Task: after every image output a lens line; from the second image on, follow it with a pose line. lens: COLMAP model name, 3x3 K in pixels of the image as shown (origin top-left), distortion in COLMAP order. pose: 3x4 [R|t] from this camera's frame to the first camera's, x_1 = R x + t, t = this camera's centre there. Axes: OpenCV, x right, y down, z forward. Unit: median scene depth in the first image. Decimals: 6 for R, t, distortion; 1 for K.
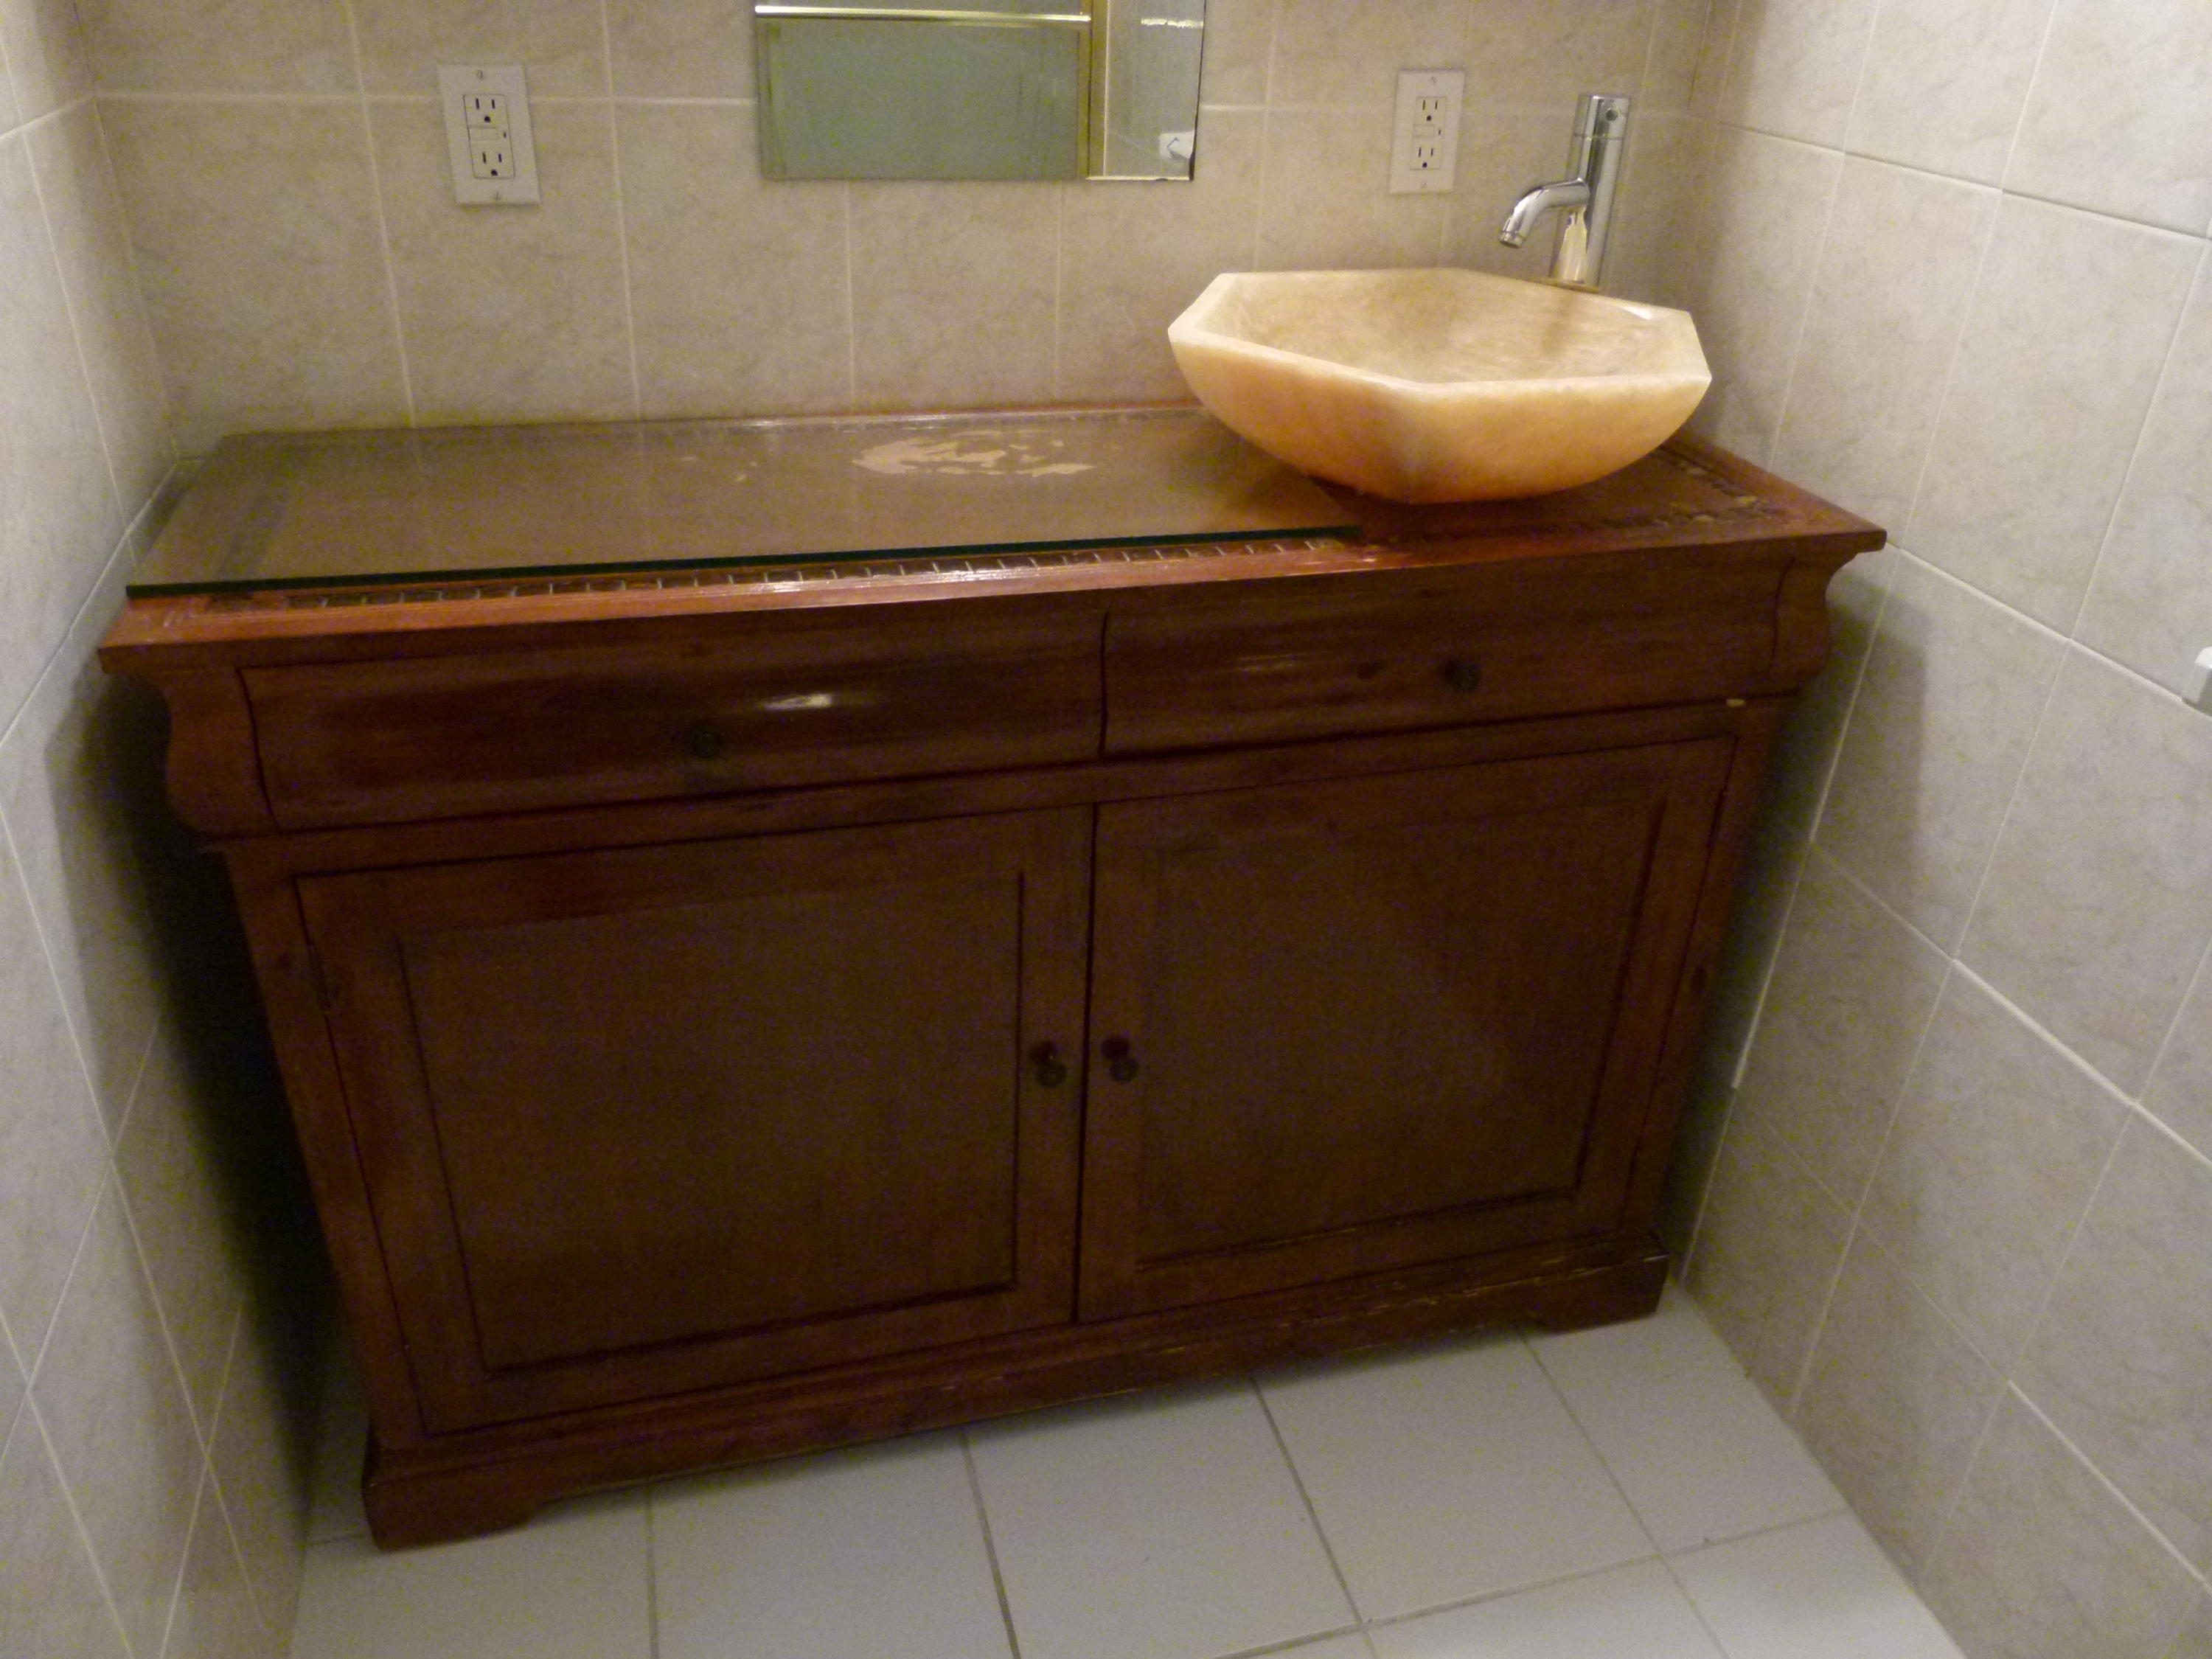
lens RADIAL K [[1661.5, 0, 1113.5], [0, 1661.5, 811.7], [0, 0, 1]] dist [-0.039186, 0.027917]
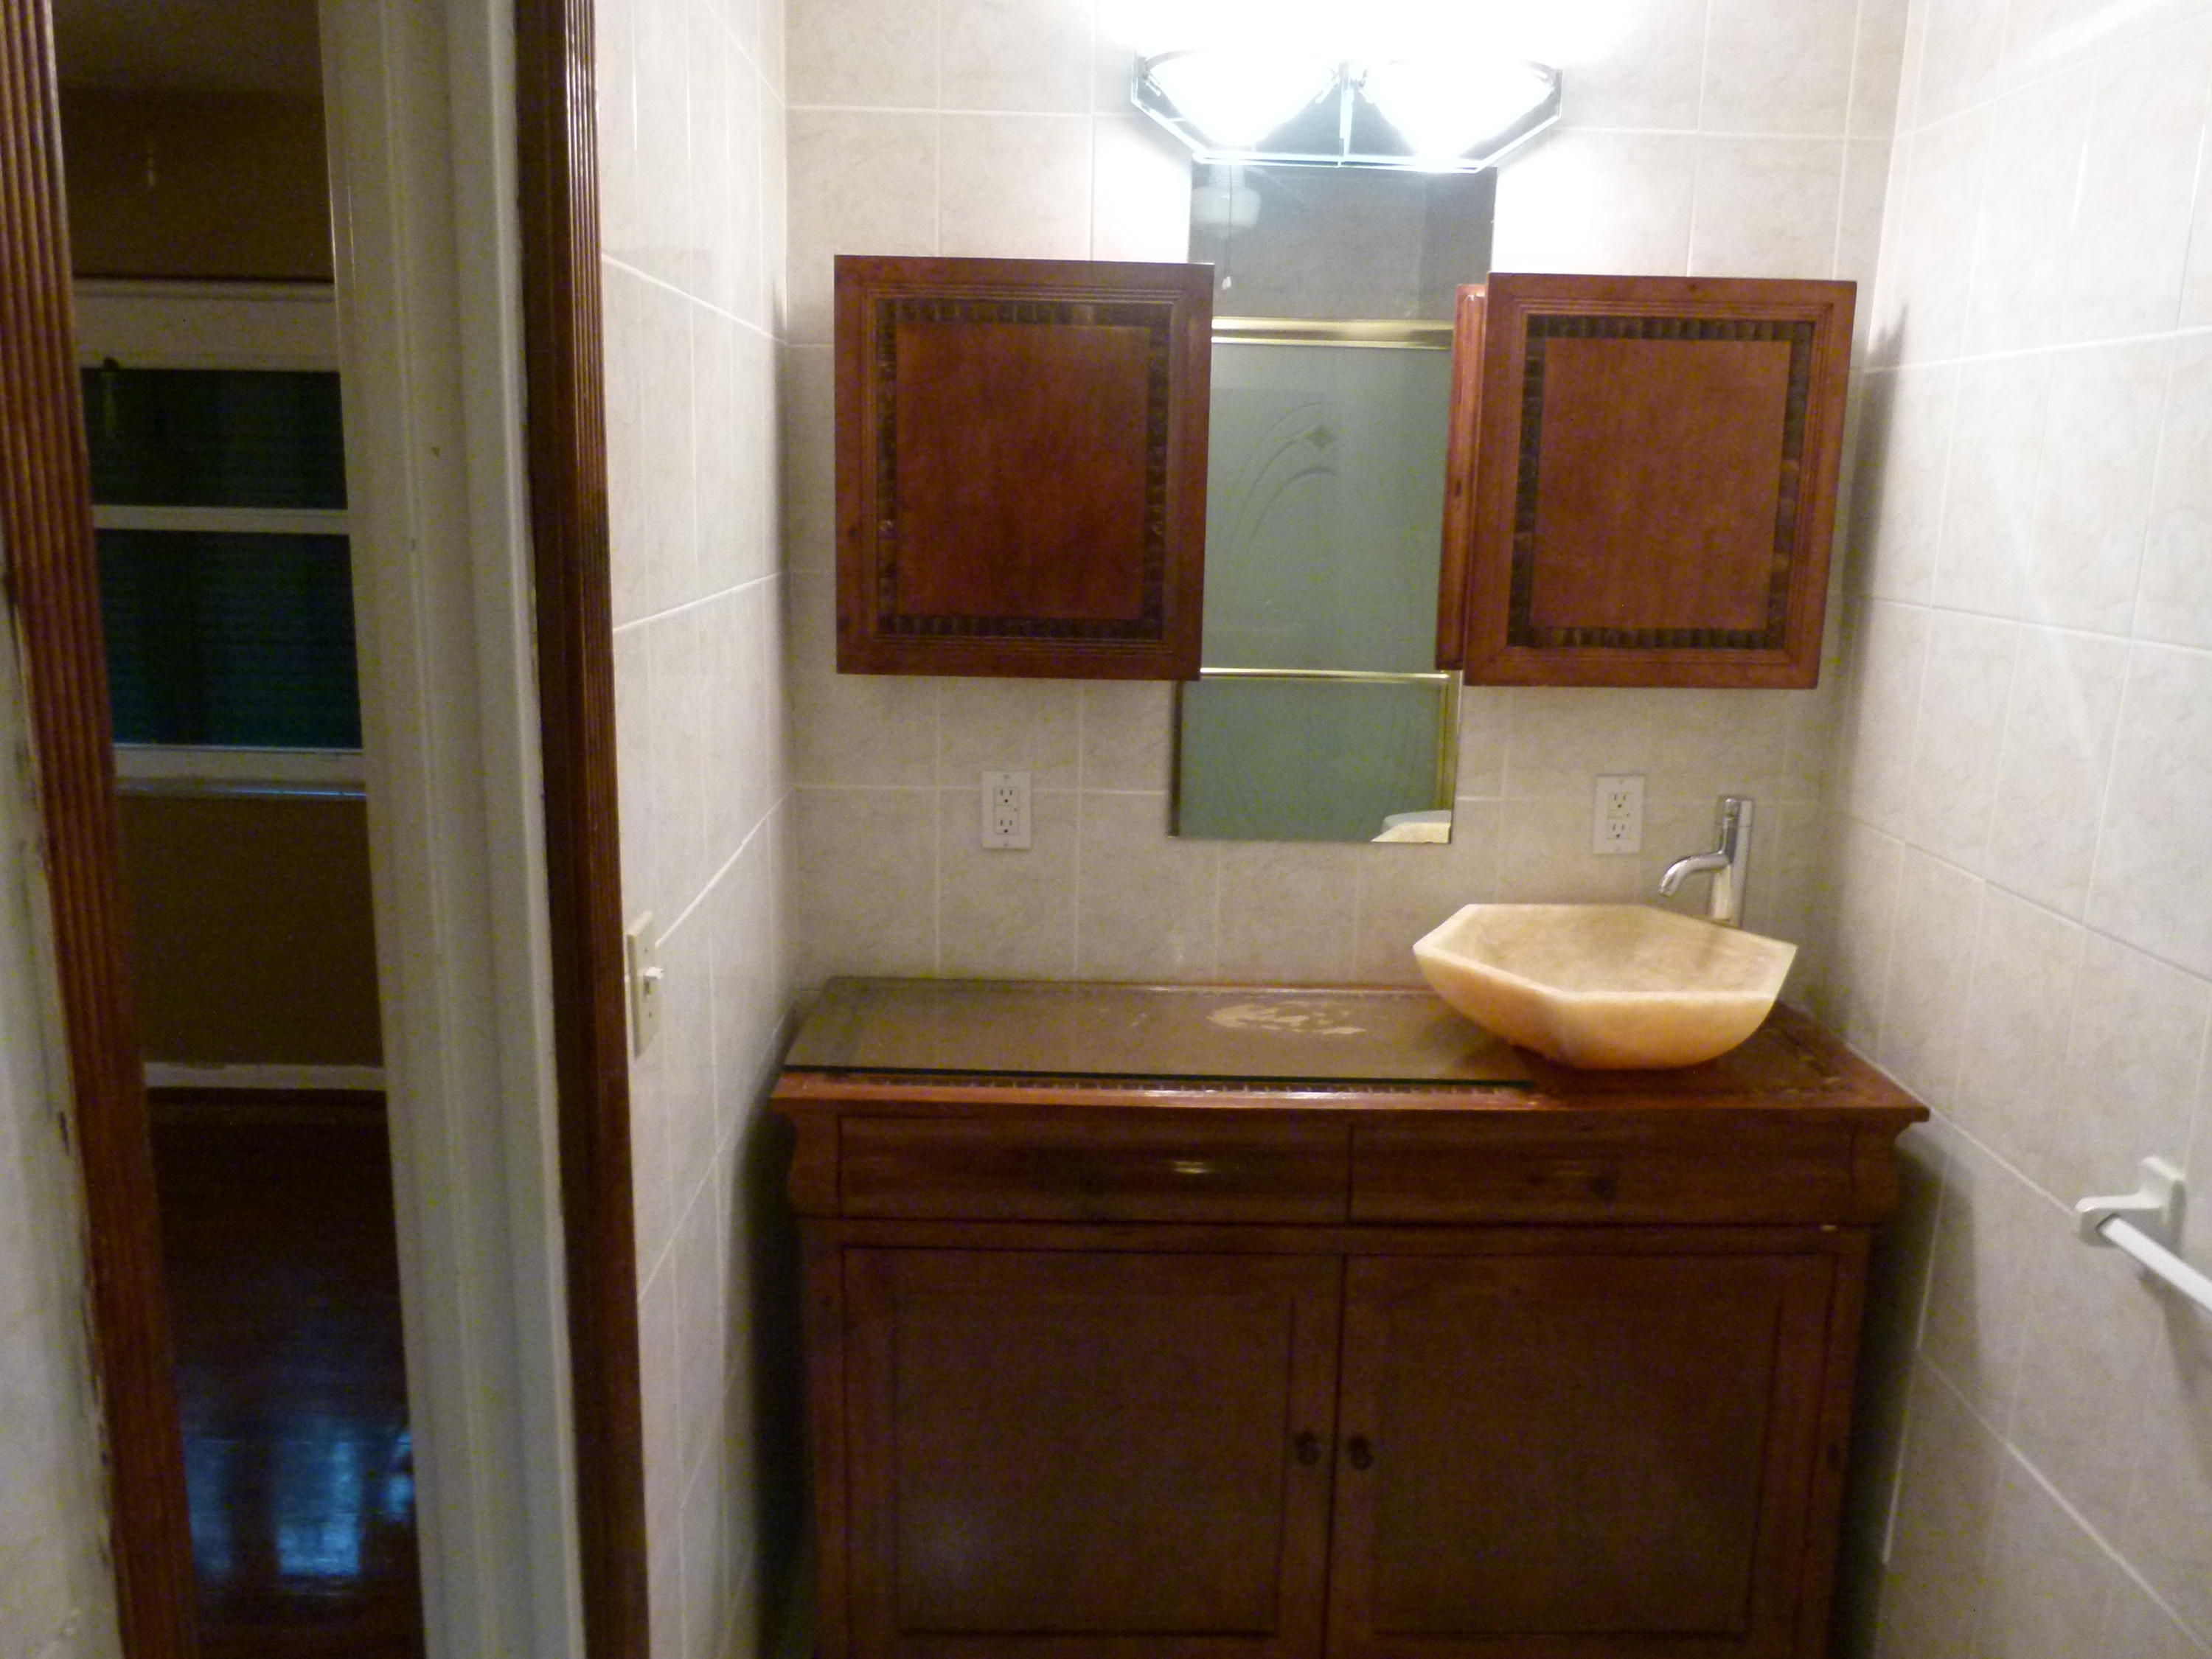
lens RADIAL K [[1661.5, 0, 1098.3], [0, 1661.5, 829.3], [0, 0, 1]] dist [-0.039186, 0.027917]
pose [[0.966064, 0.029773, -0.256582, 0.135245], [-0.106220, 0.951250, -0.289552, 0.079268], [0.235453, 0.306980, 0.922131, -0.498149]]
